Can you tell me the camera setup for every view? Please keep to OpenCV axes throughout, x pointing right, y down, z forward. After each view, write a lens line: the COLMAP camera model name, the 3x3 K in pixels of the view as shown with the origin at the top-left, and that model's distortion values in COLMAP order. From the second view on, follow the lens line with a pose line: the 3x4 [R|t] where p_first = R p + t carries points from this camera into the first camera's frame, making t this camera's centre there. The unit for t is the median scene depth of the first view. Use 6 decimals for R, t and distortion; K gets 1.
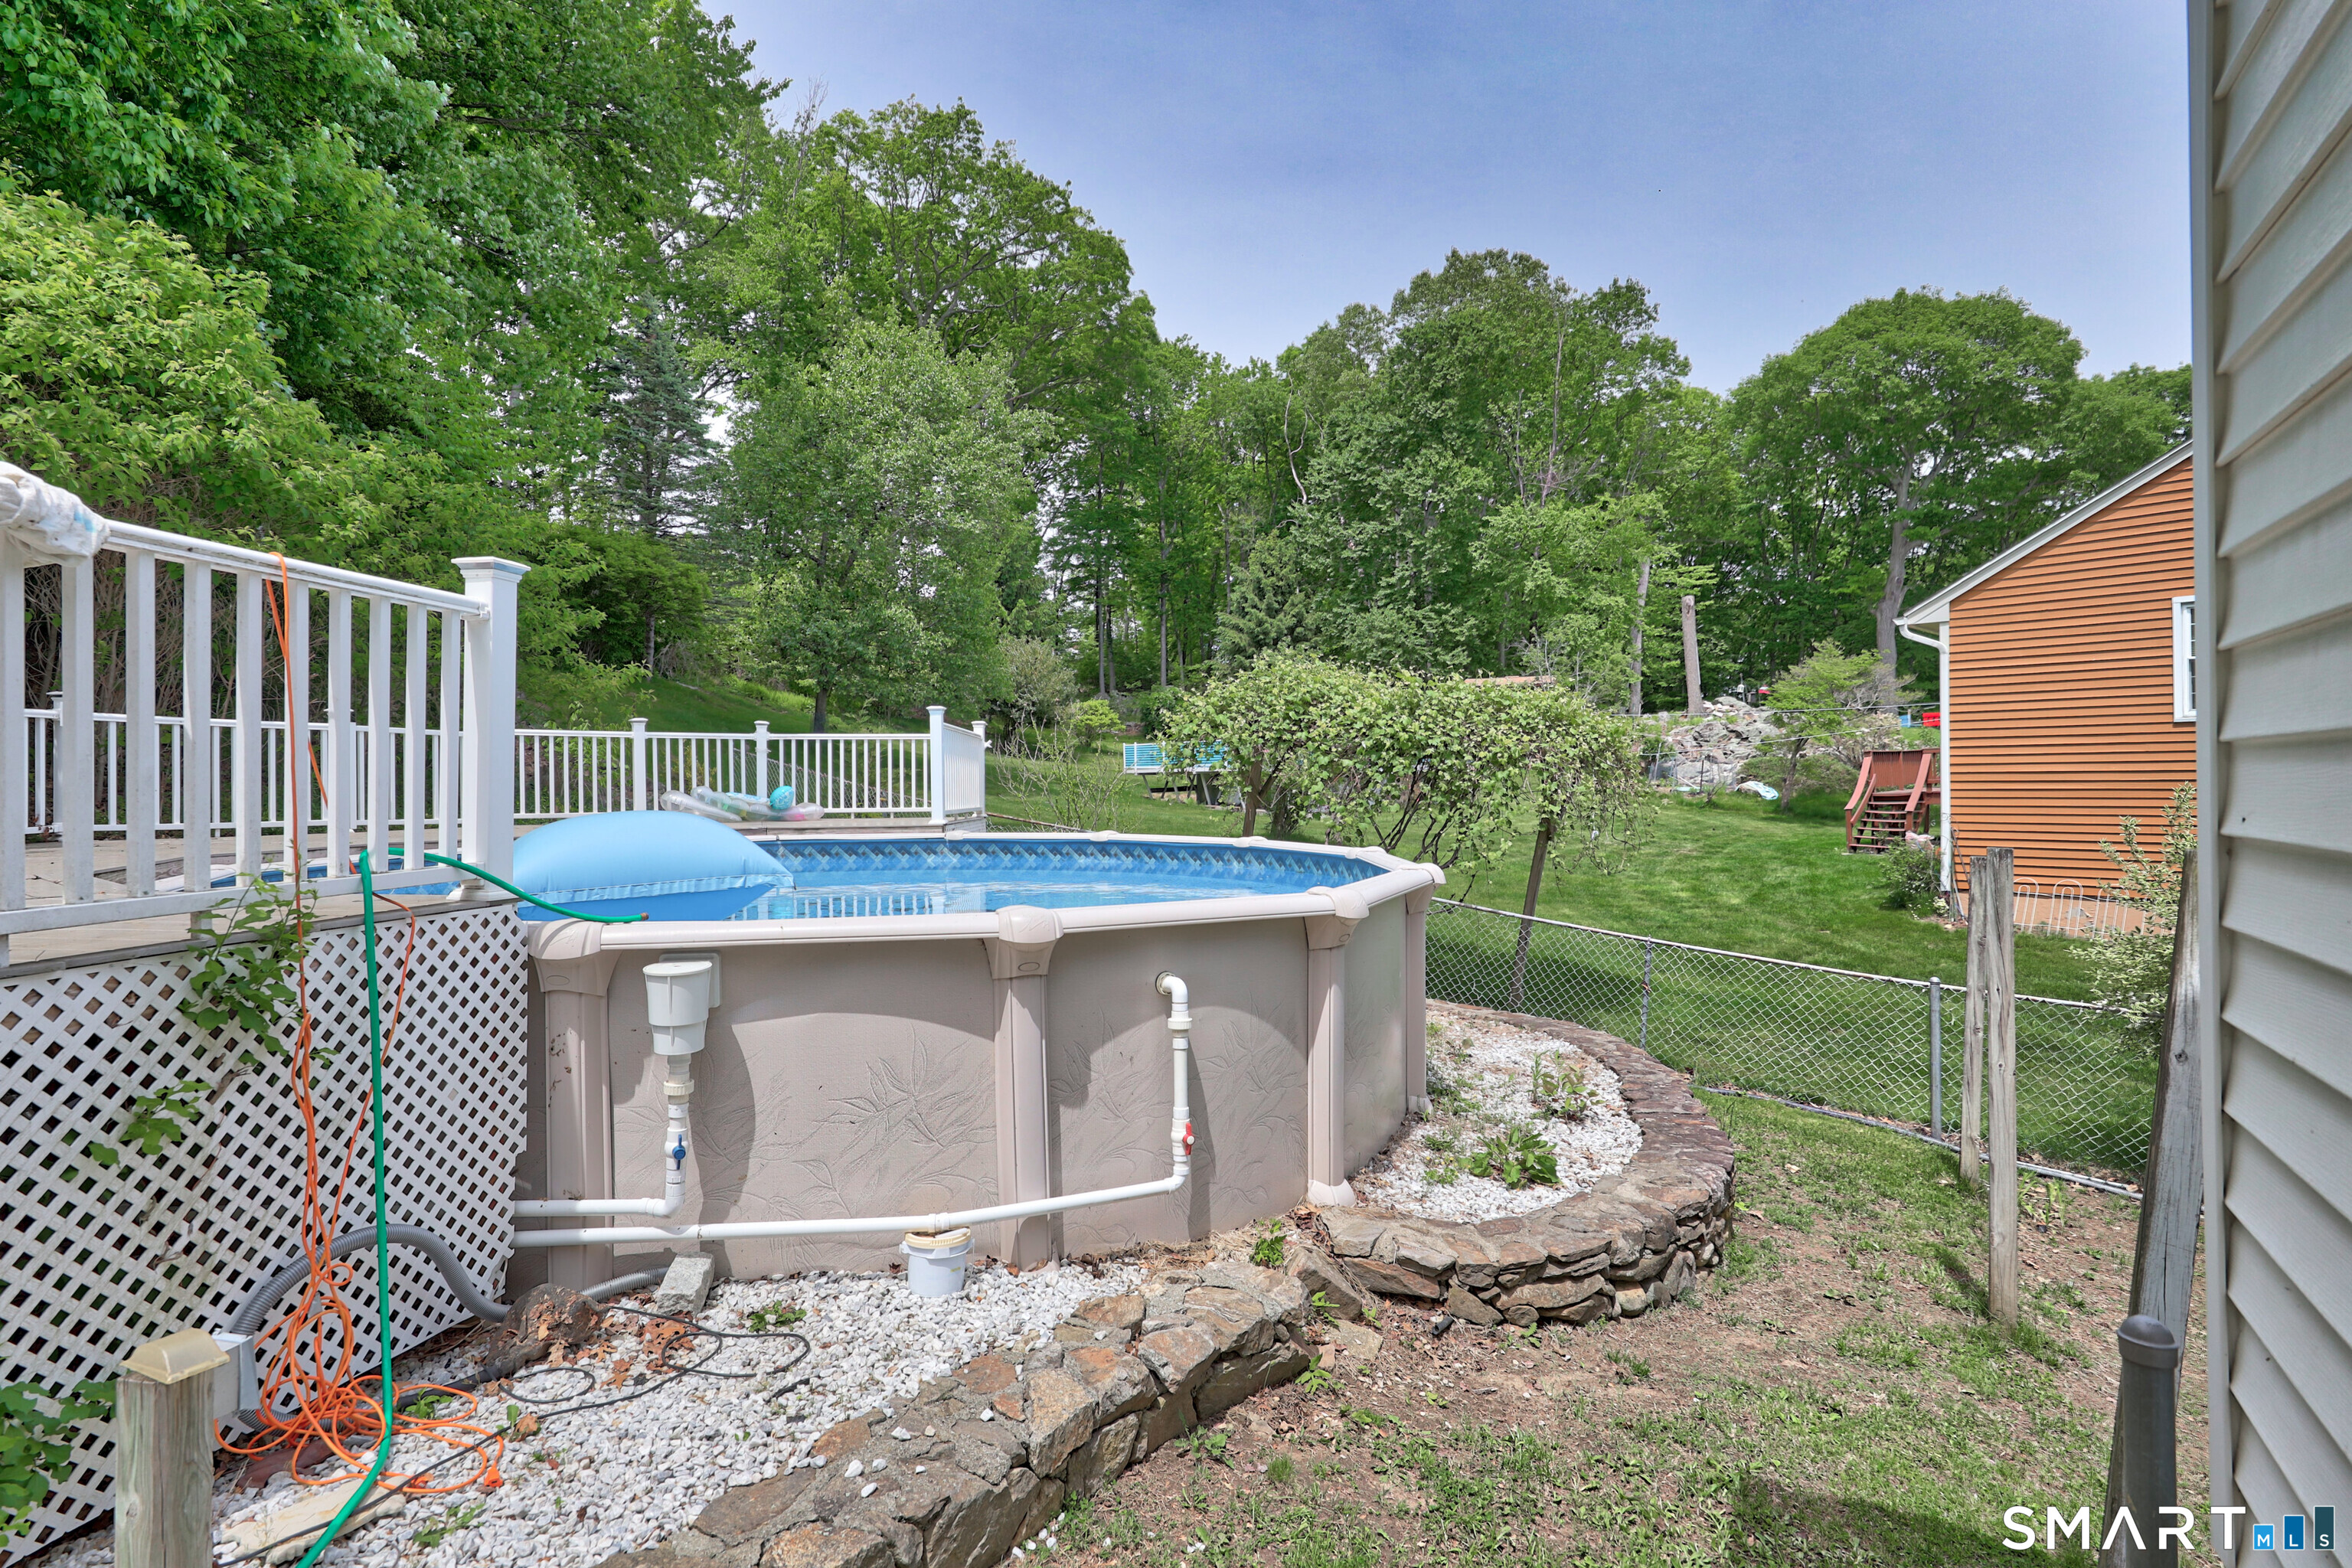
lens RADIAL K [[1189.8, 0, 1180.1], [0, 1189.8, 719.0], [0, 0, 1]] dist [0.002335, 0.000428]
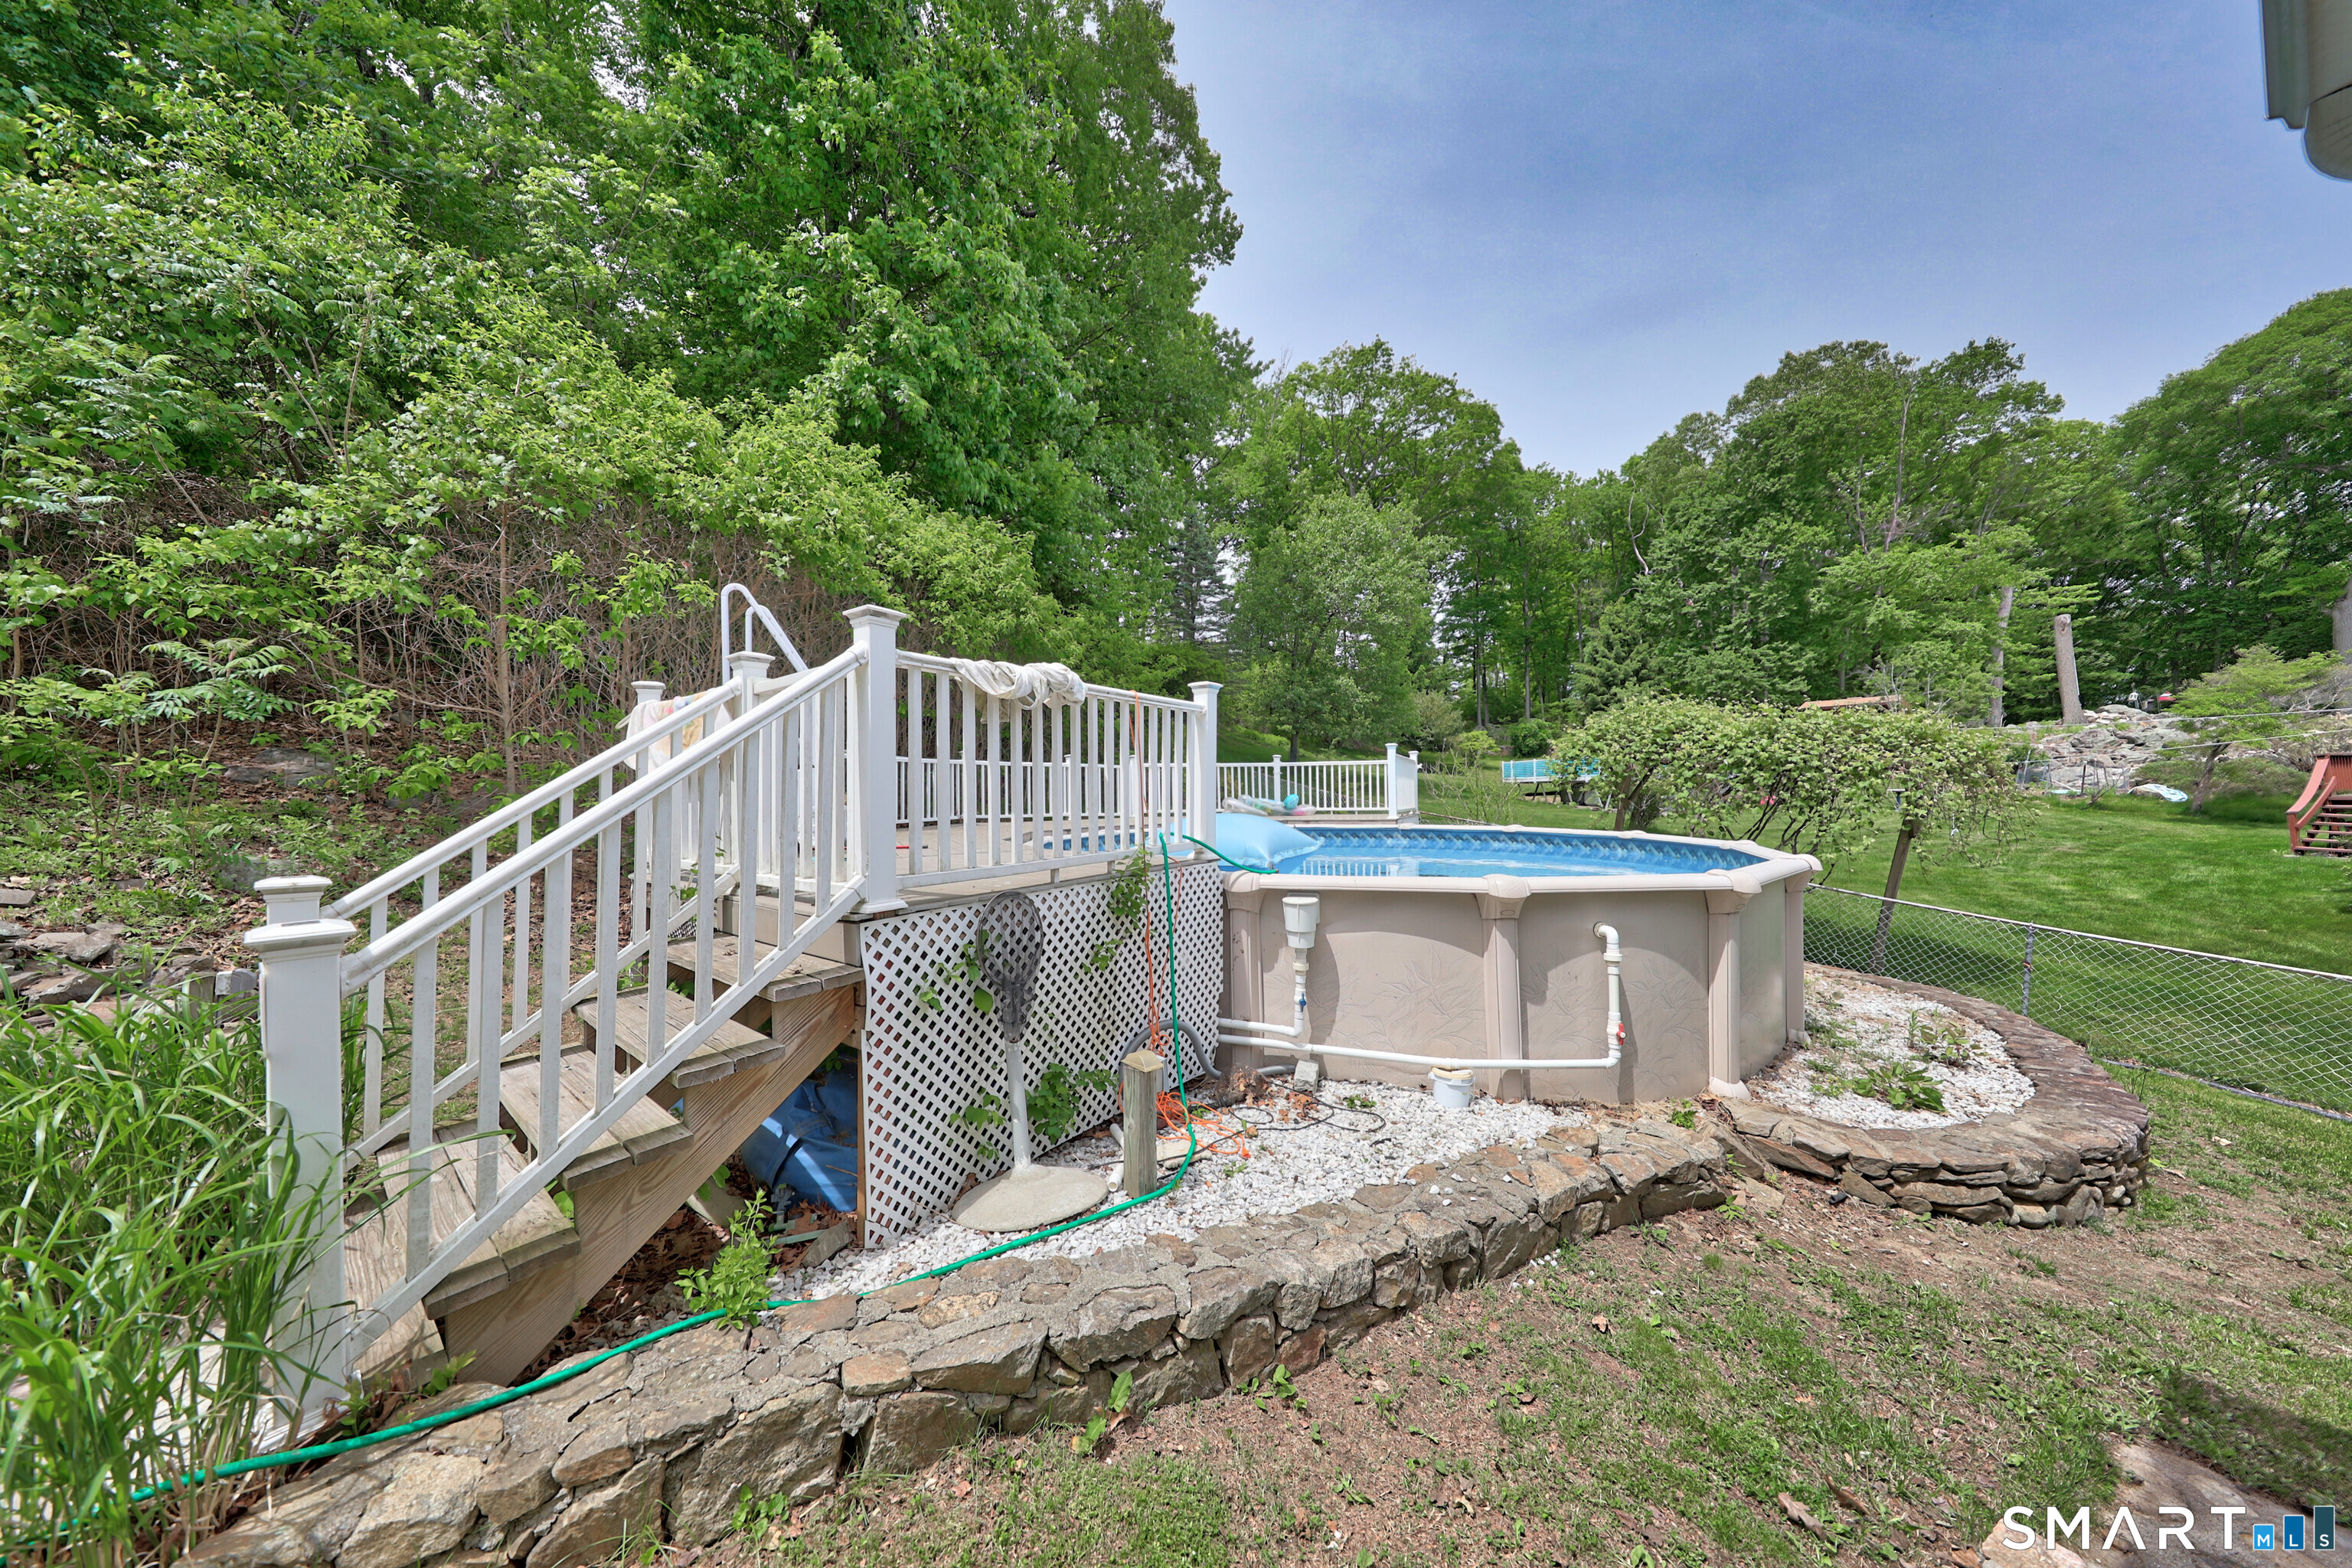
lens RADIAL K [[778.5, 0, 1161.9], [0, 778.5, 763.8], [0, 0, 1]] dist [0.001414, 0.000339]
pose [[0.898586, -0.020357, -0.438325, -0.027714], [0.029218, 0.999482, 0.013480, -0.006207], [0.437824, -0.024920, 0.898715, -0.045589]]
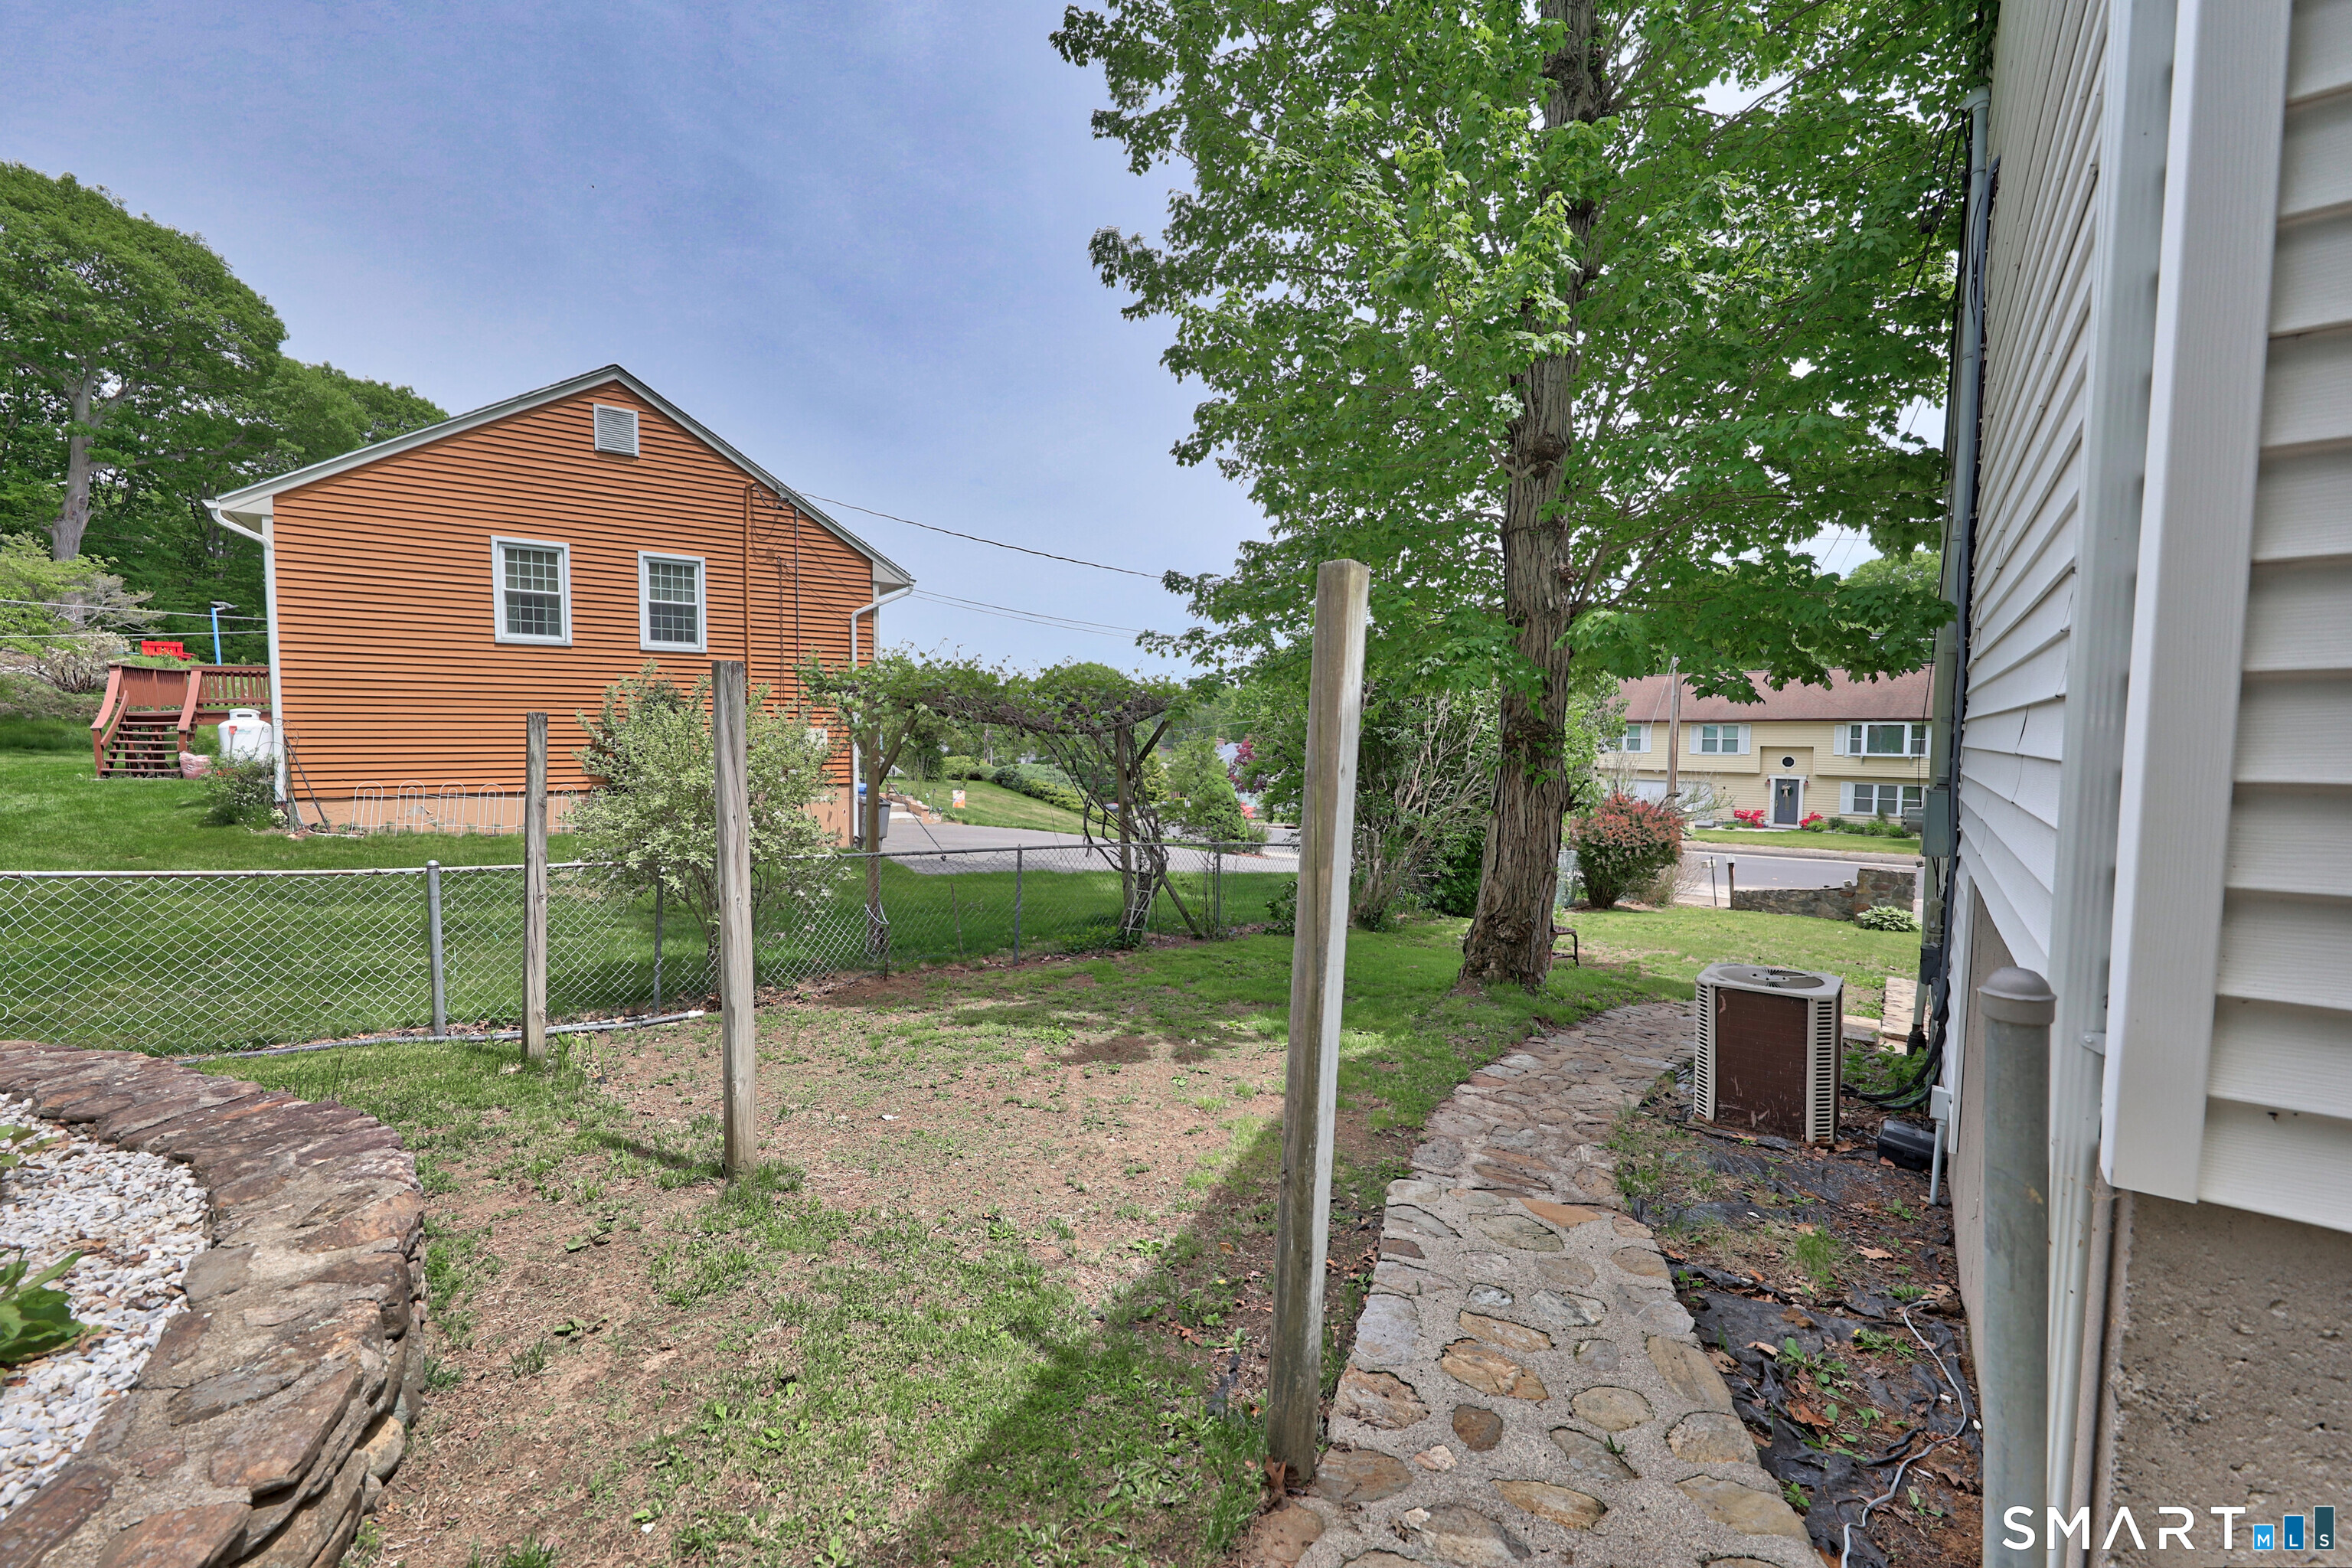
lens RADIAL K [[941.9, 0, 1176.0], [0, 941.9, 784.0], [0, 0, 1]] dist [-0.000820, -0.000206]
pose [[0.149793, -0.055354, 0.987167, 0.017083], [-0.051074, 0.996665, 0.063637, 0.065934], [-0.987397, -0.059951, 0.146467, 0.266632]]
